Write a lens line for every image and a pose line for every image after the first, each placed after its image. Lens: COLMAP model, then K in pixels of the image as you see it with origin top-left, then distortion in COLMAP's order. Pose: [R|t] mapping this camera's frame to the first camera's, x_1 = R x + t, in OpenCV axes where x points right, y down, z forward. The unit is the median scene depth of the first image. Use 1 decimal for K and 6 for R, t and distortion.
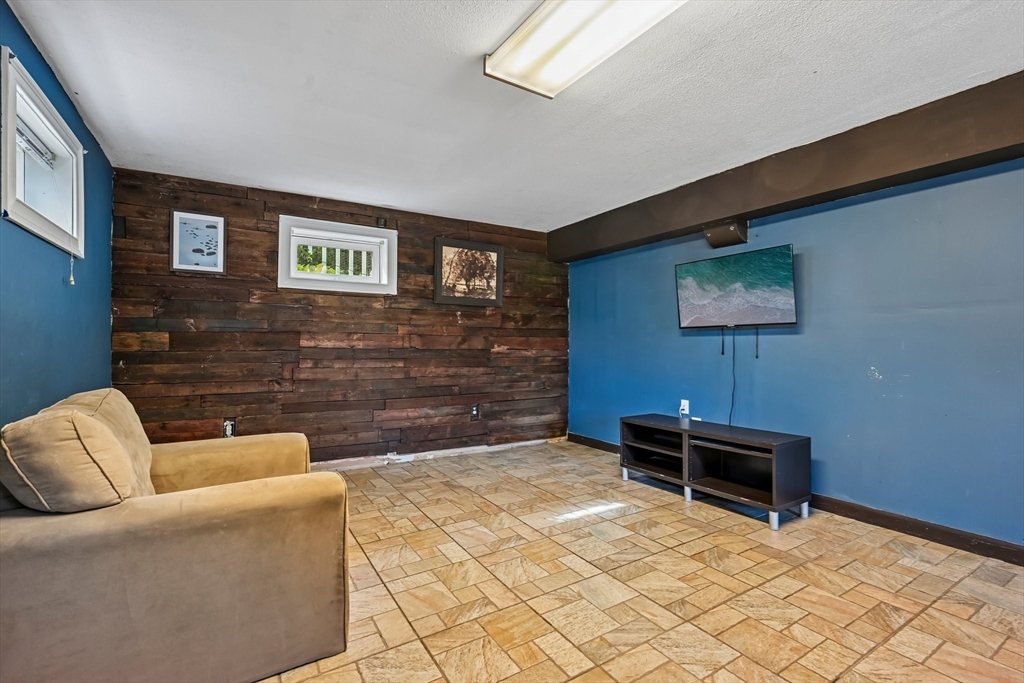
lens RADIAL K [[460.6, 0, 512.0], [0, 460.6, 341.5], [0, 0, 1]] dist [0.000812, 0.000124]
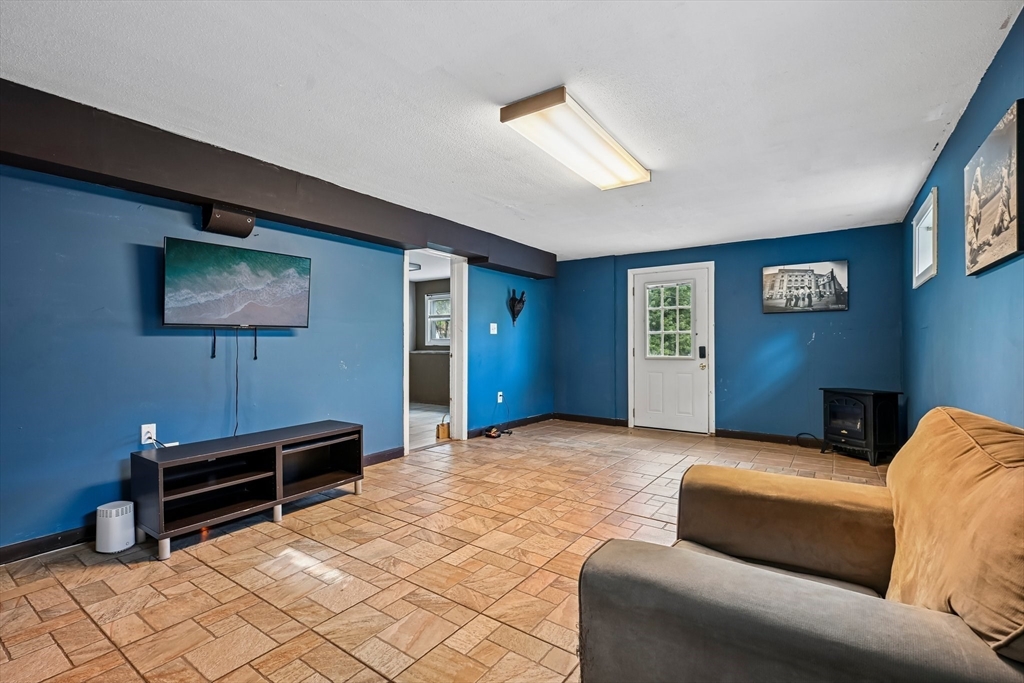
lens RADIAL K [[460.6, 0, 512.0], [0, 460.6, 341.5], [0, 0, 1]] dist [0.000812, 0.000124]
pose [[-0.389509, 0.003451, 0.921016, -0.756431], [0.001587, 0.999994, -0.003075, 0.001813], [-0.921022, 0.000264, -0.389512, 1.135112]]
